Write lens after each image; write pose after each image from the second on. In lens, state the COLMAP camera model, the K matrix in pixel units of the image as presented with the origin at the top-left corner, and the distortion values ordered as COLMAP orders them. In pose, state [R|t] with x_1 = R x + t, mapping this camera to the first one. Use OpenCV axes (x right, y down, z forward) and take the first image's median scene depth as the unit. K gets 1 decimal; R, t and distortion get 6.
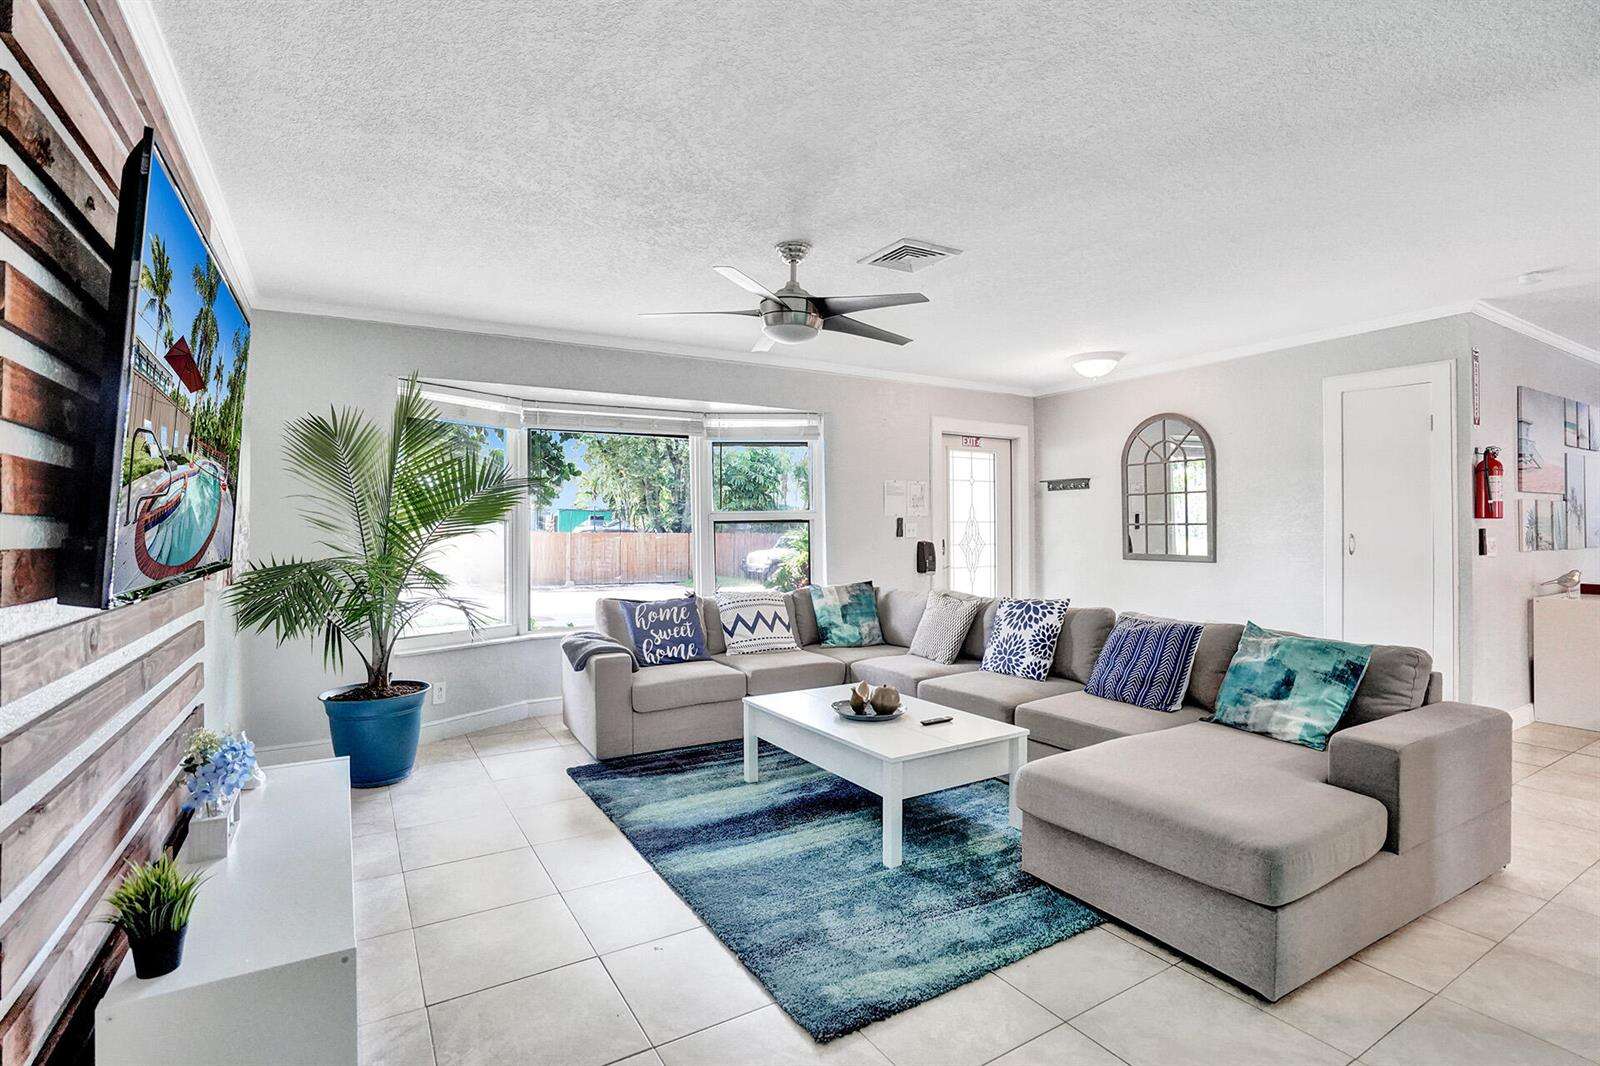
lens RADIAL K [[769.6, 0, 810.9], [0, 769.6, 524.5], [0, 0, 1]] dist [-0.035333, 0.006537]
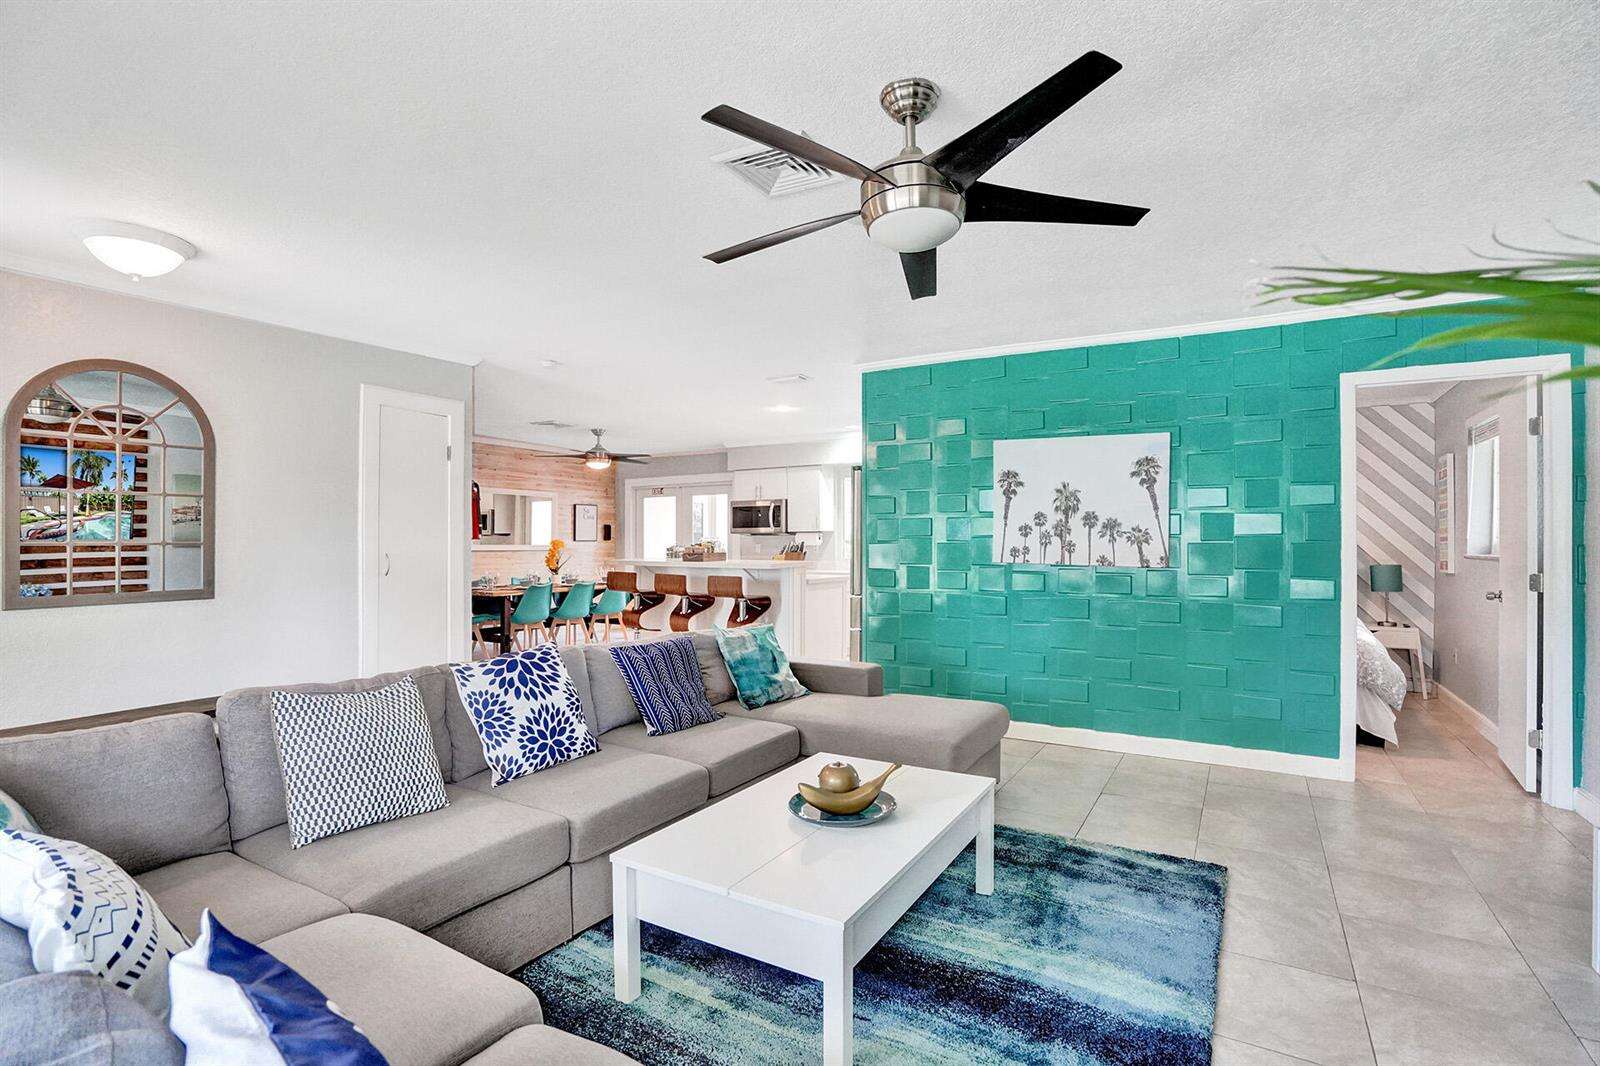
lens RADIAL K [[769.6, 0, 806.4], [0, 769.6, 545.9], [0, 0, 1]] dist [-0.035333, 0.006537]
pose [[-0.483943, 0.002628, 0.875095, -0.317360], [0.001005, 0.999997, -0.002448, 0.005258], [-0.875099, -0.000305, -0.483944, 0.837425]]
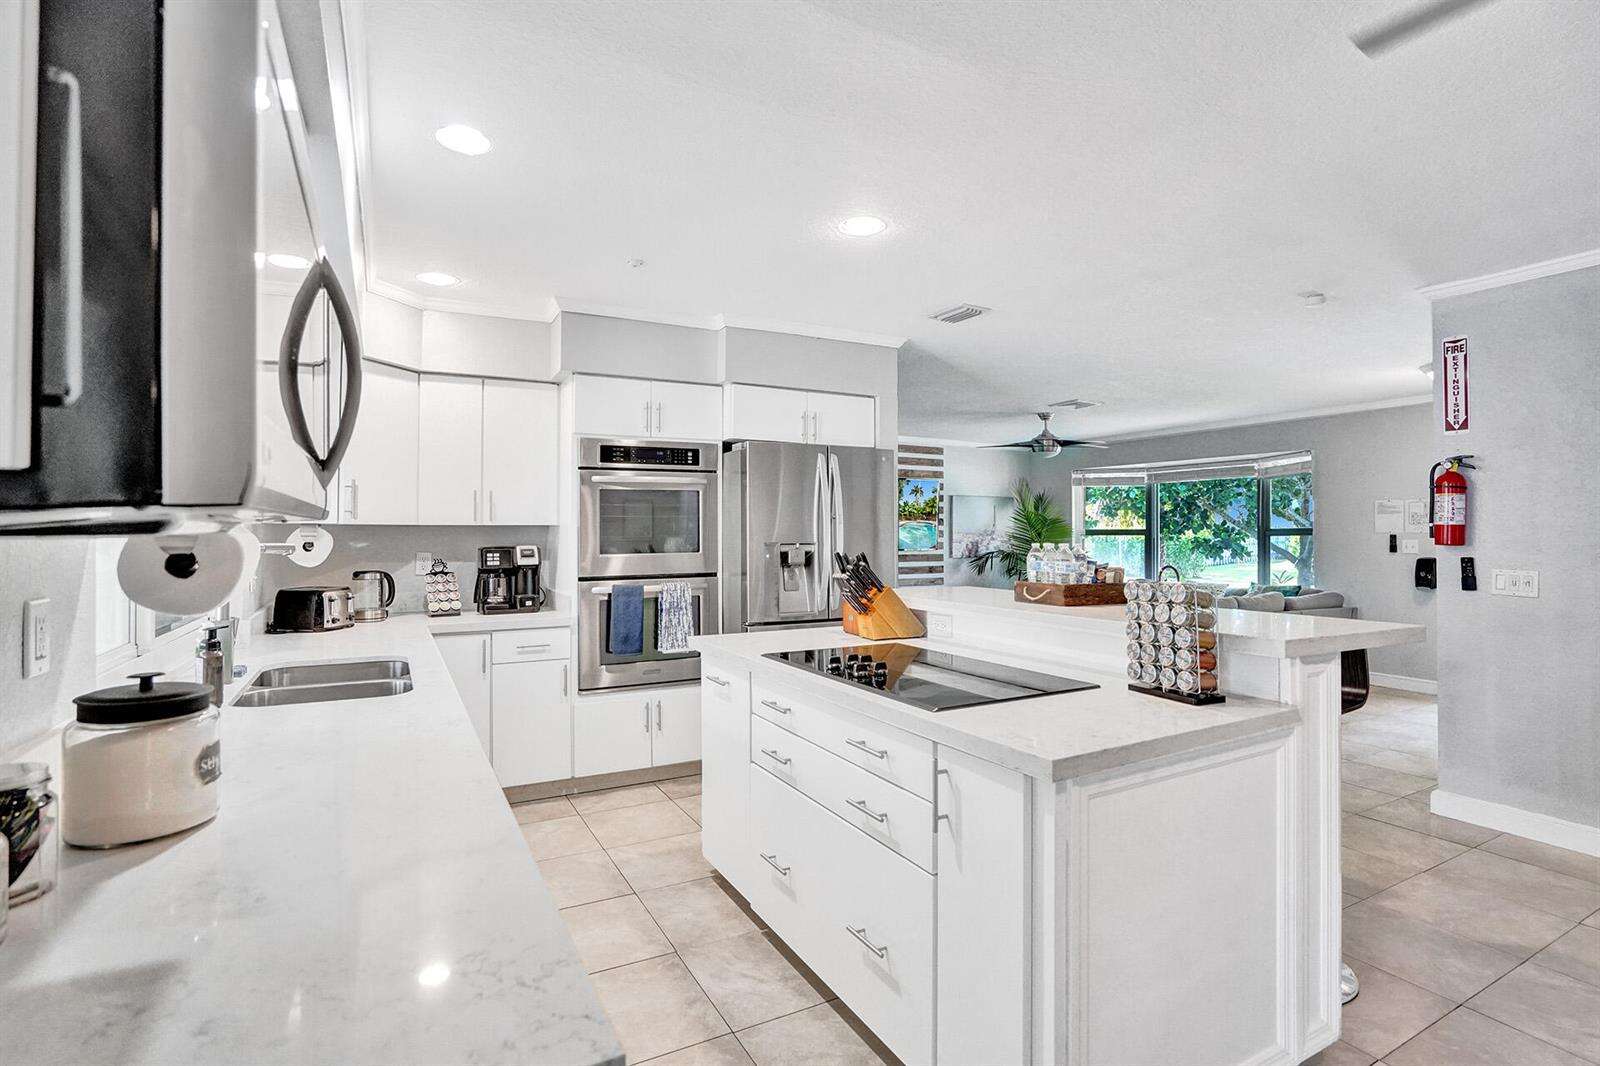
lens RADIAL K [[769.6, 0, 803.5], [0, 769.6, 526.7], [0, 0, 1]] dist [-0.035333, 0.006537]
pose [[-0.040536, 0.000098, -0.999178, 1.321871], [0.002521, 0.999997, -0.000004, -0.023722], [0.999175, -0.002519, -0.040536, 0.233592]]
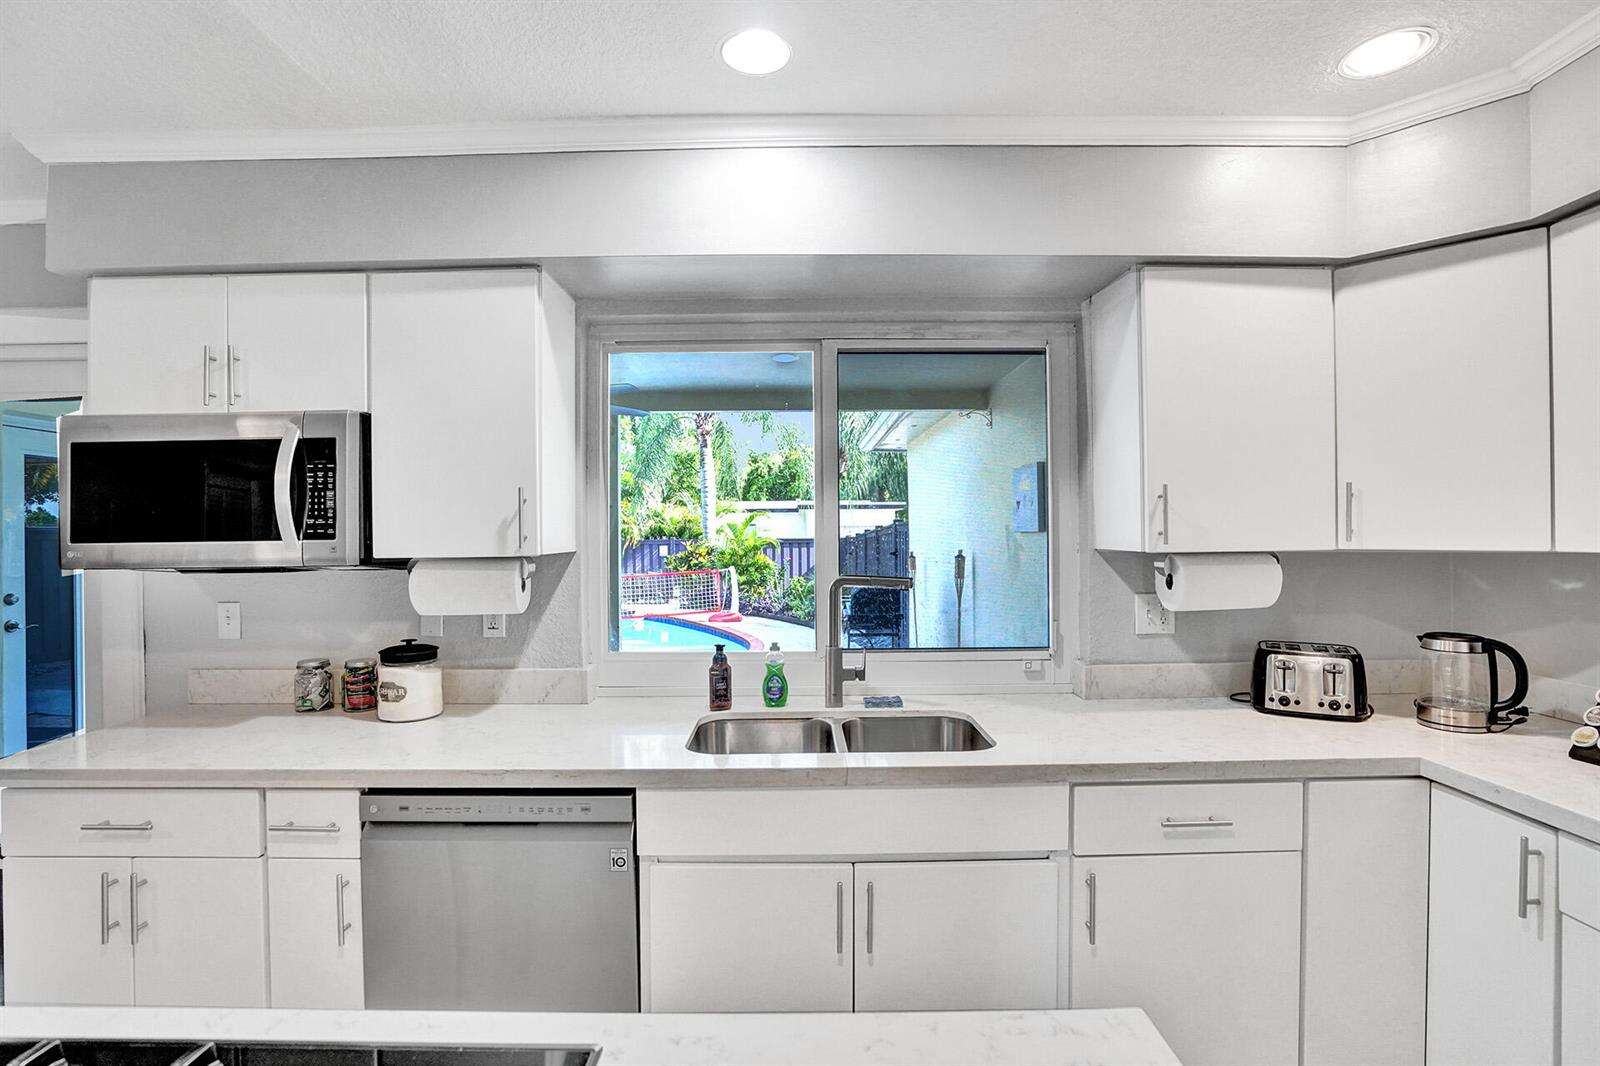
lens RADIAL K [[769.6, 0, 805.2], [0, 769.6, 530.2], [0, 0, 1]] dist [-0.035333, 0.006537]
pose [[-0.866855, 0.012743, 0.498397, 0.772426], [0.011999, 0.999917, -0.004695, -0.037797], [-0.498416, 0.001910, -0.866936, 0.292348]]
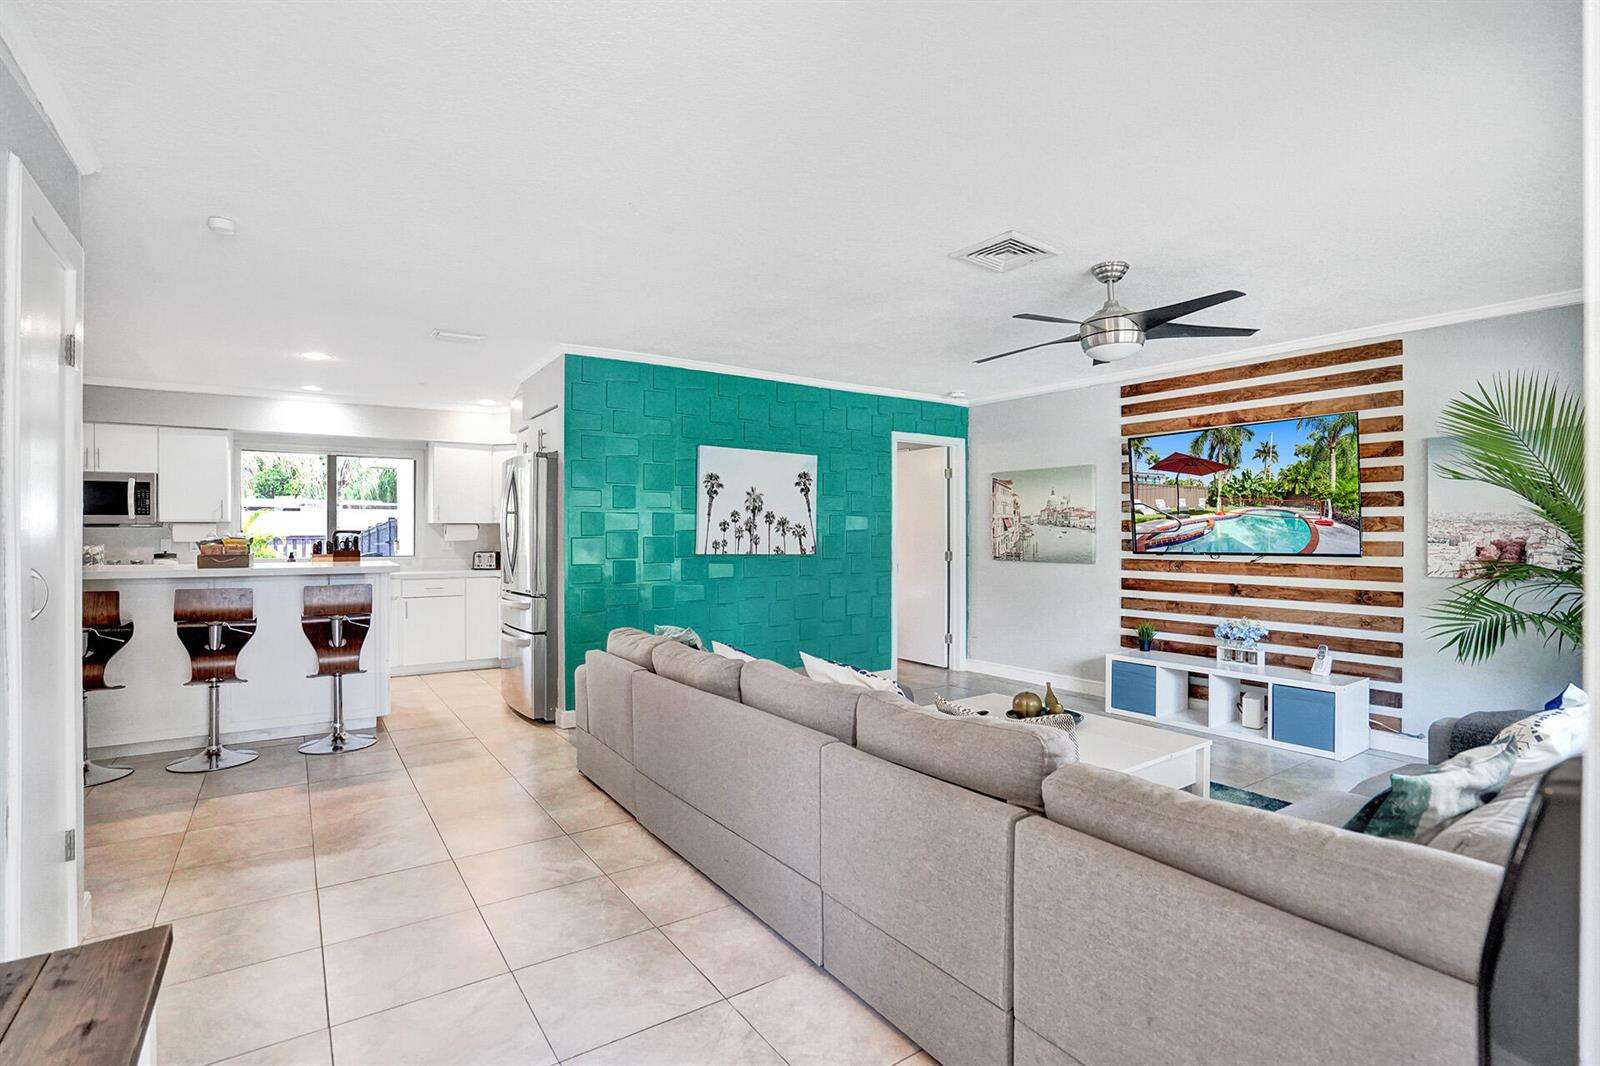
lens RADIAL K [[769.6, 0, 799.7], [0, 769.6, 528.0], [0, 0, 1]] dist [-0.035333, 0.006537]
pose [[-0.998360, 0.009069, -0.056526, 0.272386], [0.009443, 0.999935, -0.006350, -0.003910], [0.056464, -0.006874, -0.998381, 1.210565]]
